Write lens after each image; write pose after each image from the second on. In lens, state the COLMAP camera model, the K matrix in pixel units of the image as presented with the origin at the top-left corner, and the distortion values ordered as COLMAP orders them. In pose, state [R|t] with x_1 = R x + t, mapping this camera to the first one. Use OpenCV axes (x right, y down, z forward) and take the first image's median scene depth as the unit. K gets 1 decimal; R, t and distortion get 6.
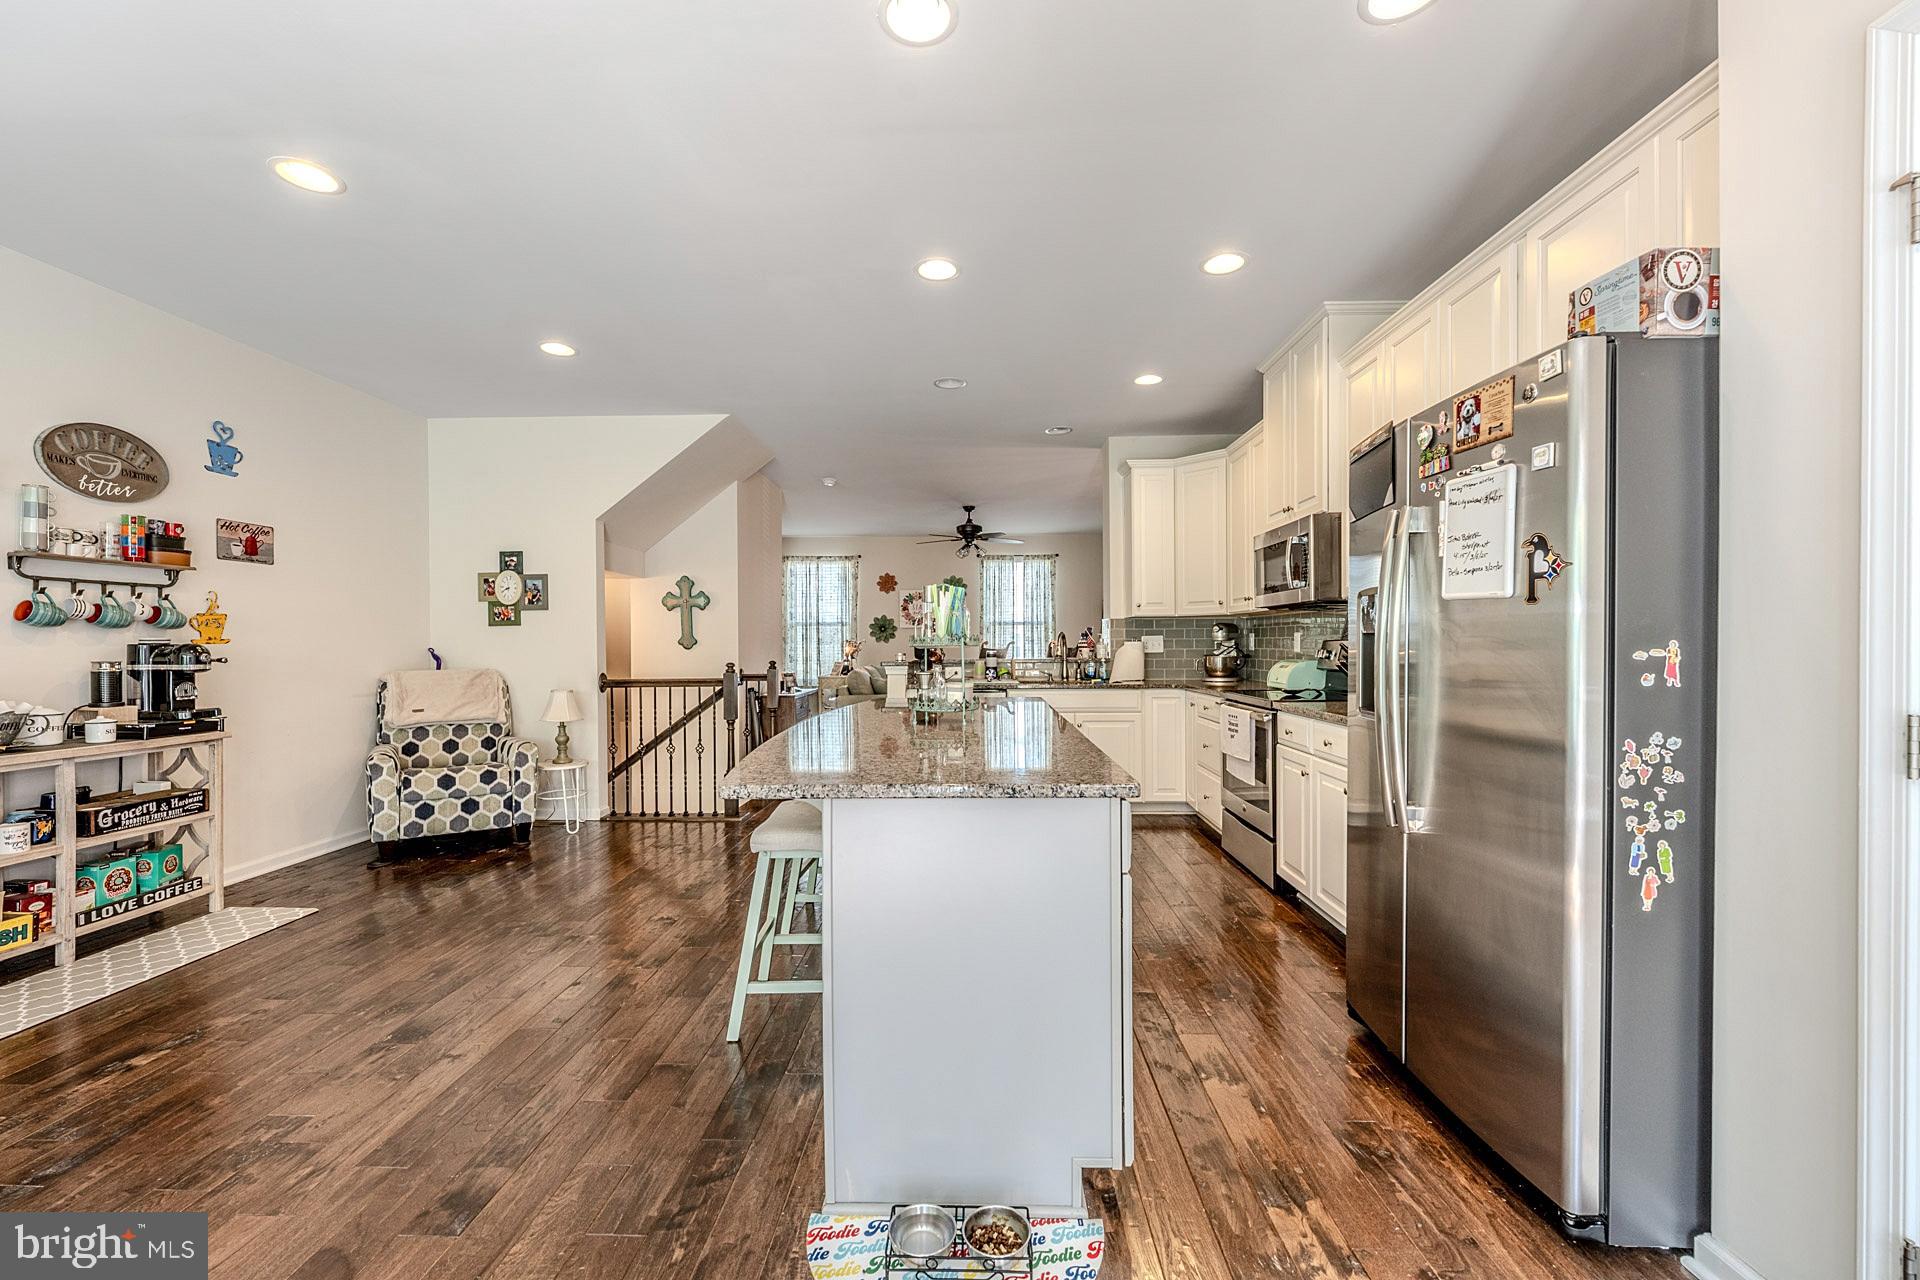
lens RADIAL K [[763.8, 0, 953.5], [0, 763.8, 650.6], [0, 0, 1]] dist [-0.001568, 0.000472]
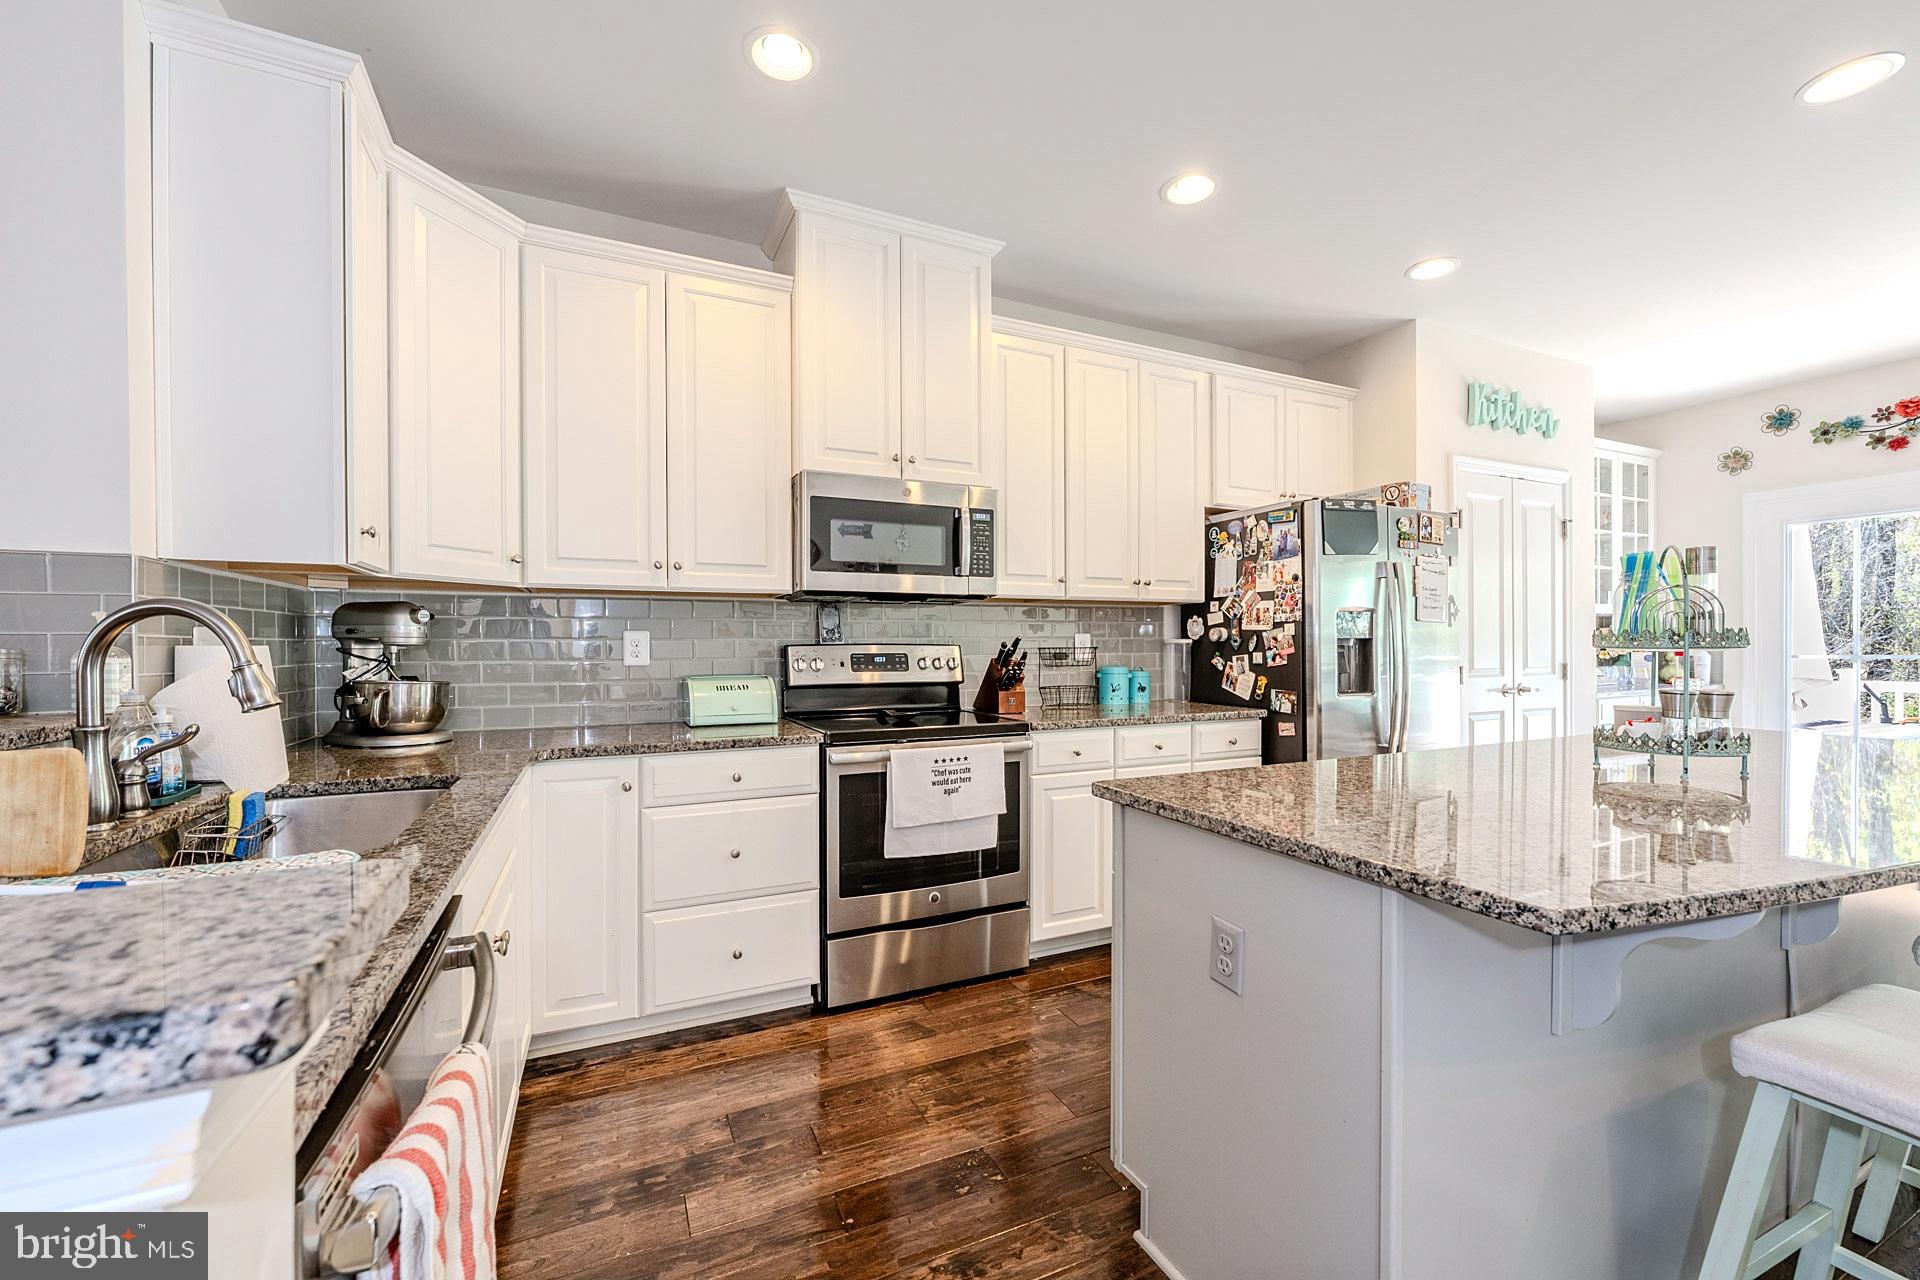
lens RADIAL K [[763.8, 0, 955.3], [0, 763.8, 644.6], [0, 0, 1]] dist [-0.001568, 0.000472]
pose [[-0.451518, 0.004845, 0.892249, -0.537792], [0.014345, 0.999895, 0.001830, -0.034602], [-0.892147, 0.013625, -0.451540, 3.187583]]
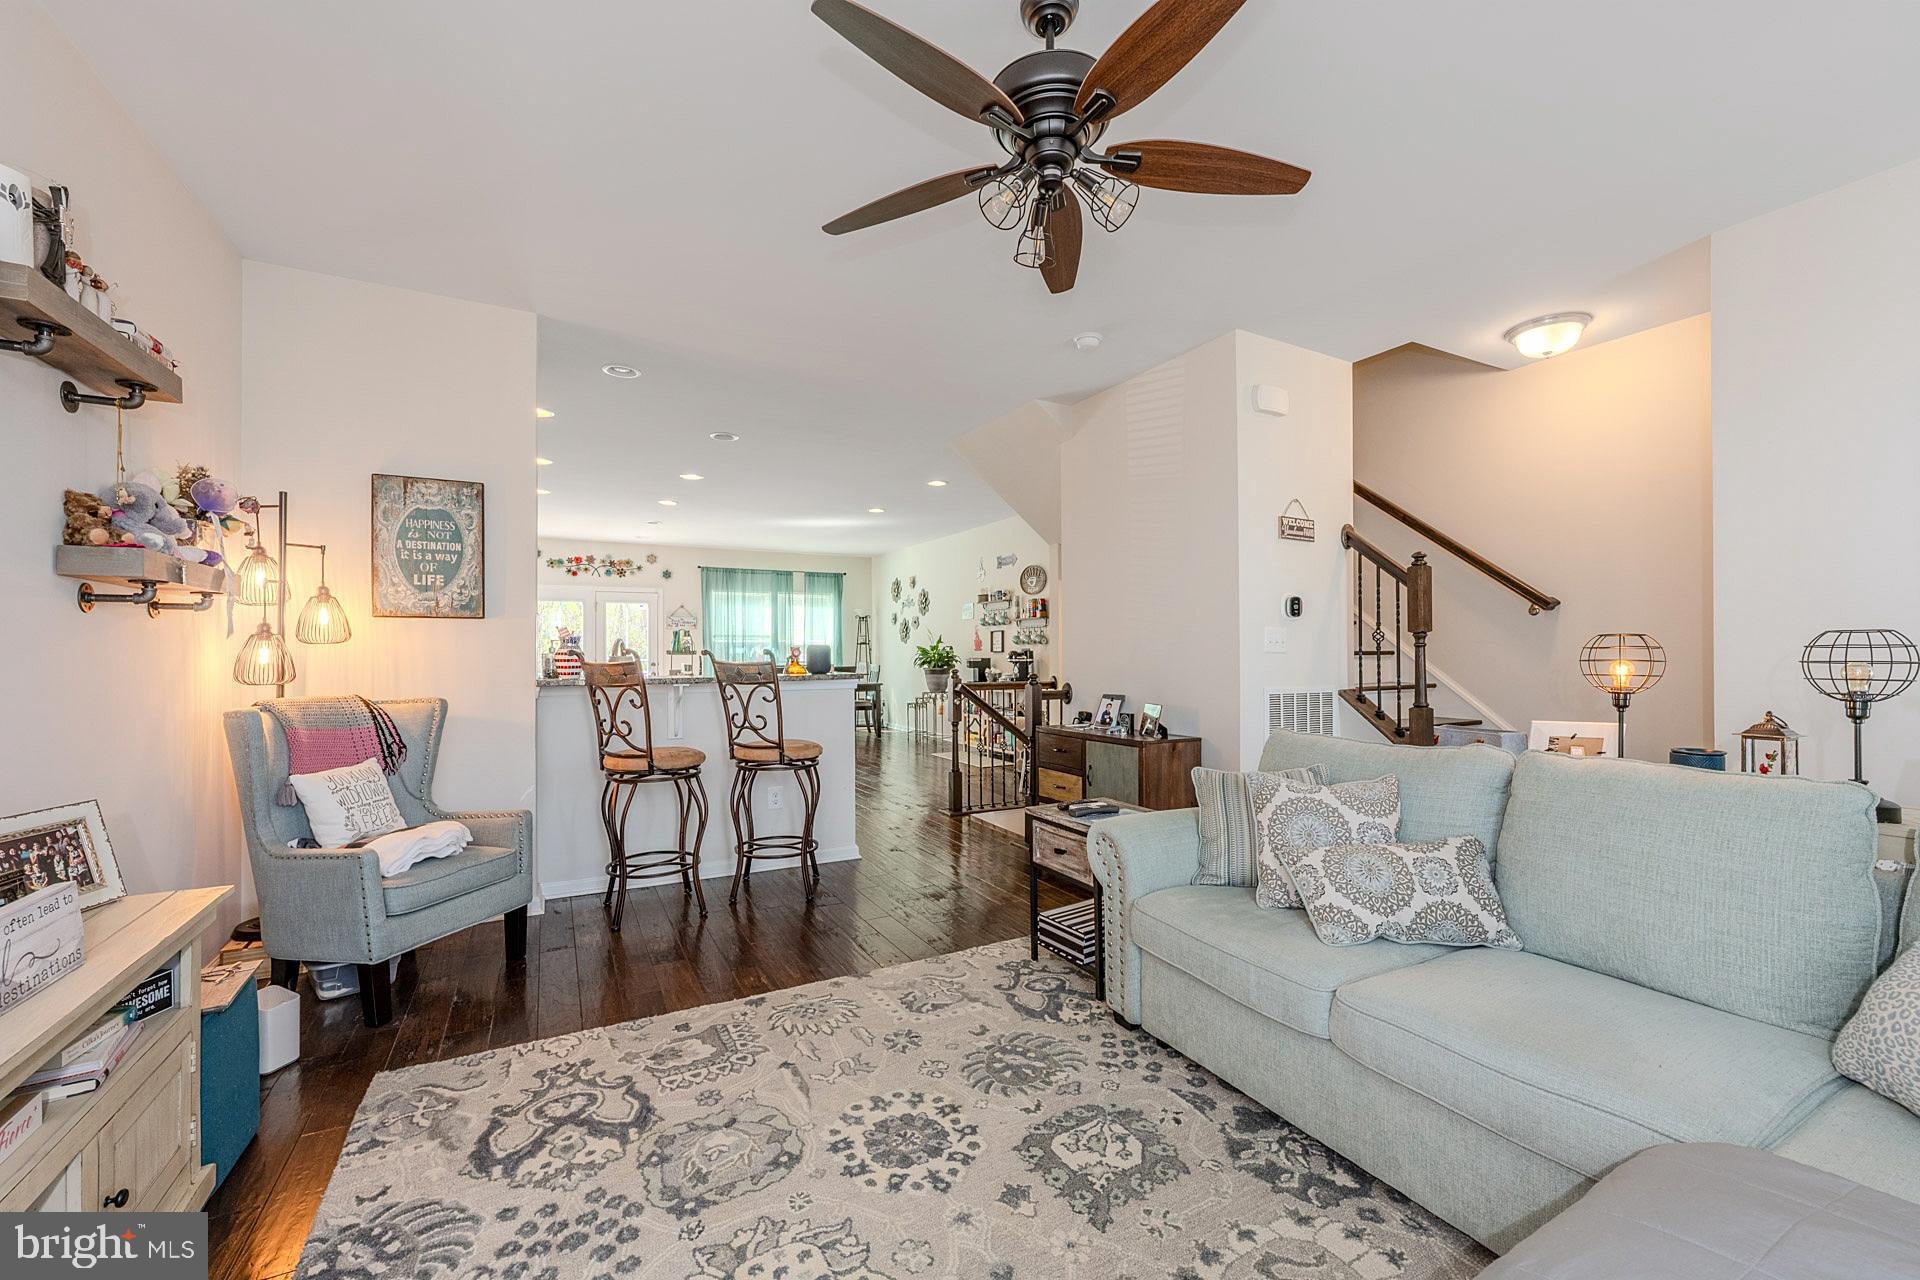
lens RADIAL K [[763.8, 0, 962.0], [0, 763.8, 646.0], [0, 0, 1]] dist [-0.001568, 0.000472]
pose [[-0.860252, 0.006628, -0.509826, 0.798014], [0.005867, 0.999978, 0.003101, -0.062134], [0.509836, -0.000323, -0.860272, 6.292036]]
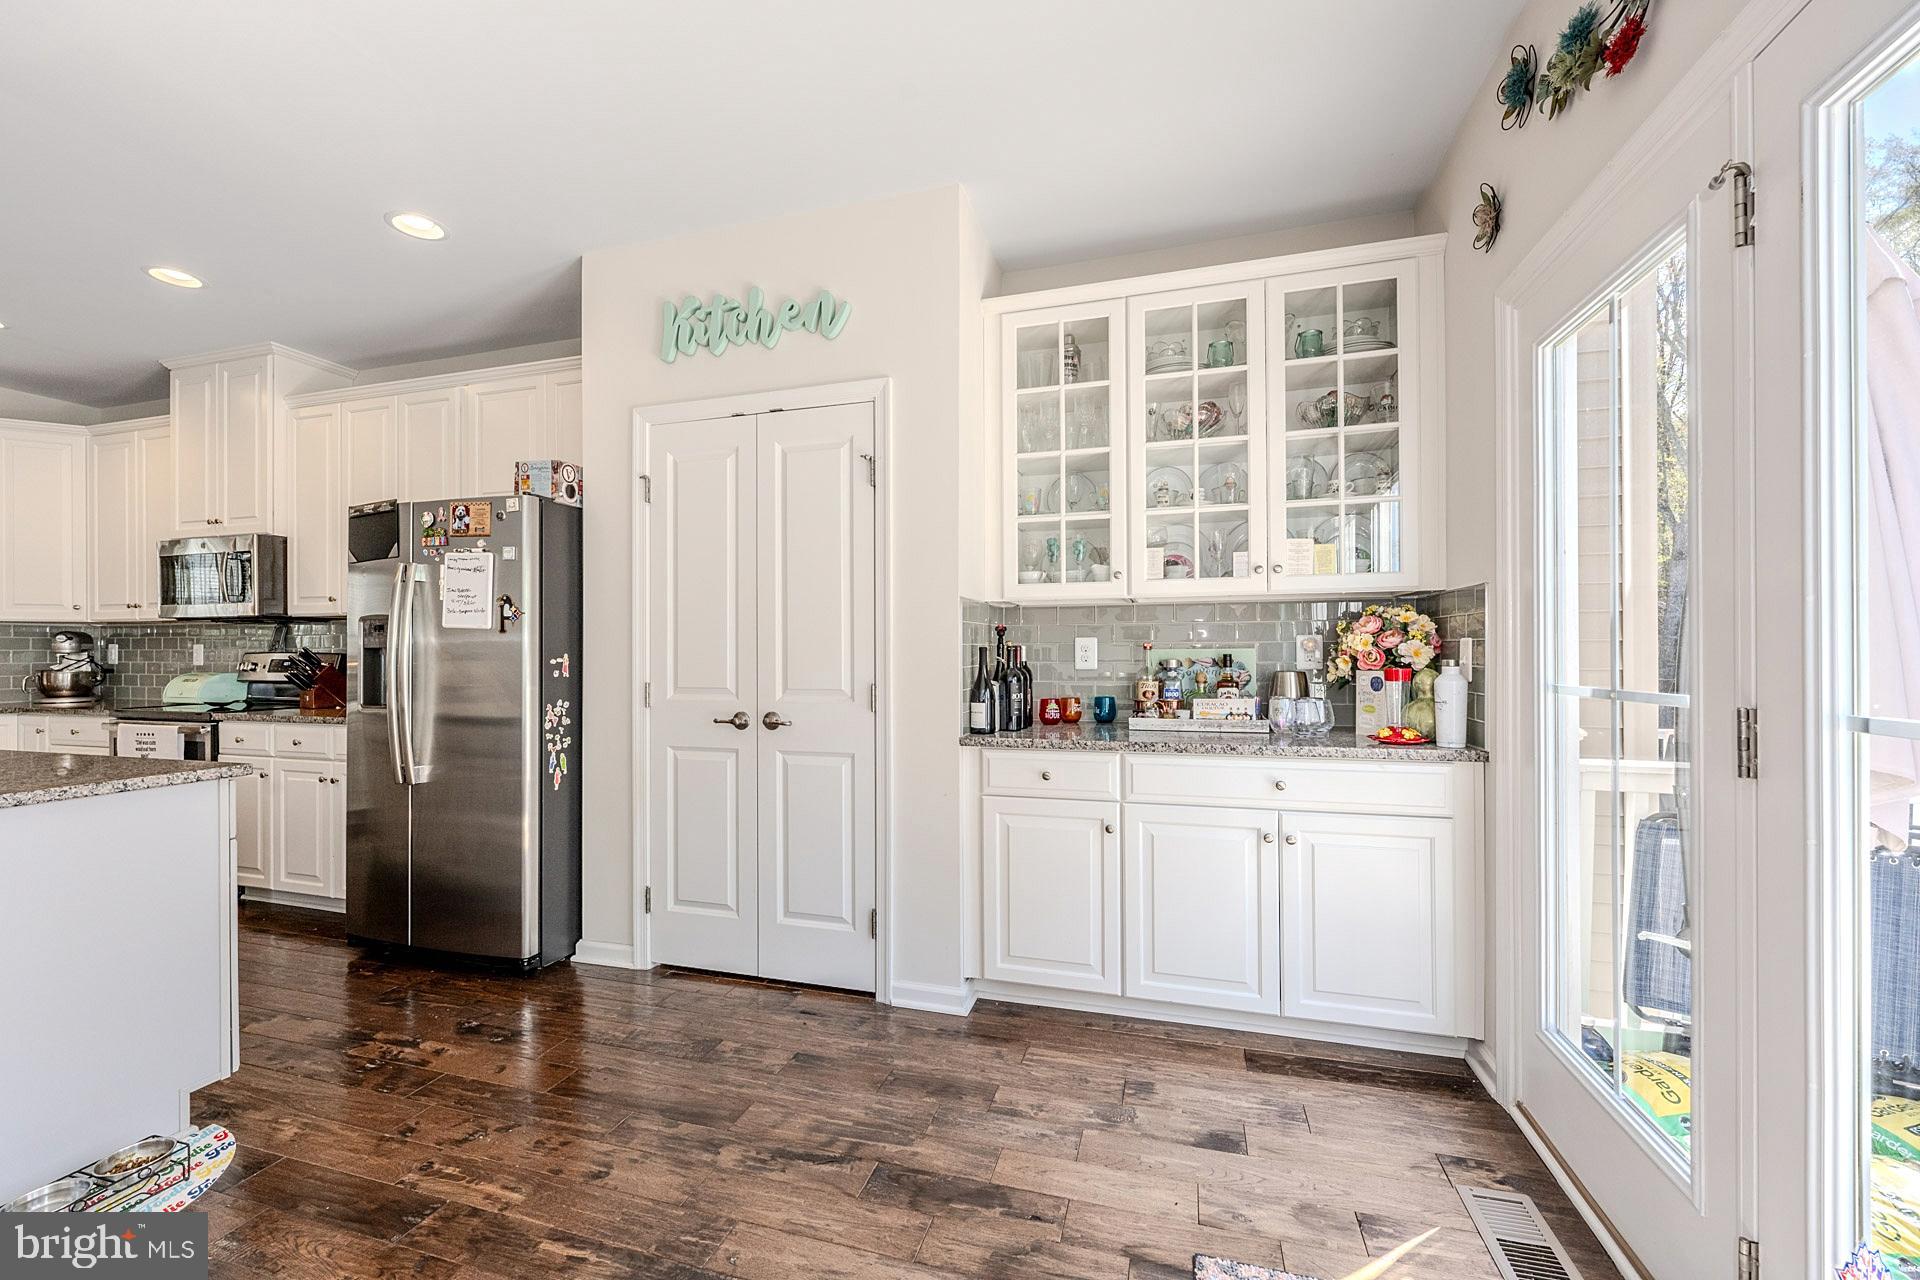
lens RADIAL K [[763.8, 0, 961.7], [0, 763.8, 646.6], [0, 0, 1]] dist [-0.001568, 0.000472]
pose [[0.254926, 0.008198, 0.966926, -0.689142], [0.011324, 0.999870, -0.011463, 0.002250], [-0.966894, 0.013872, 0.254800, -0.490638]]
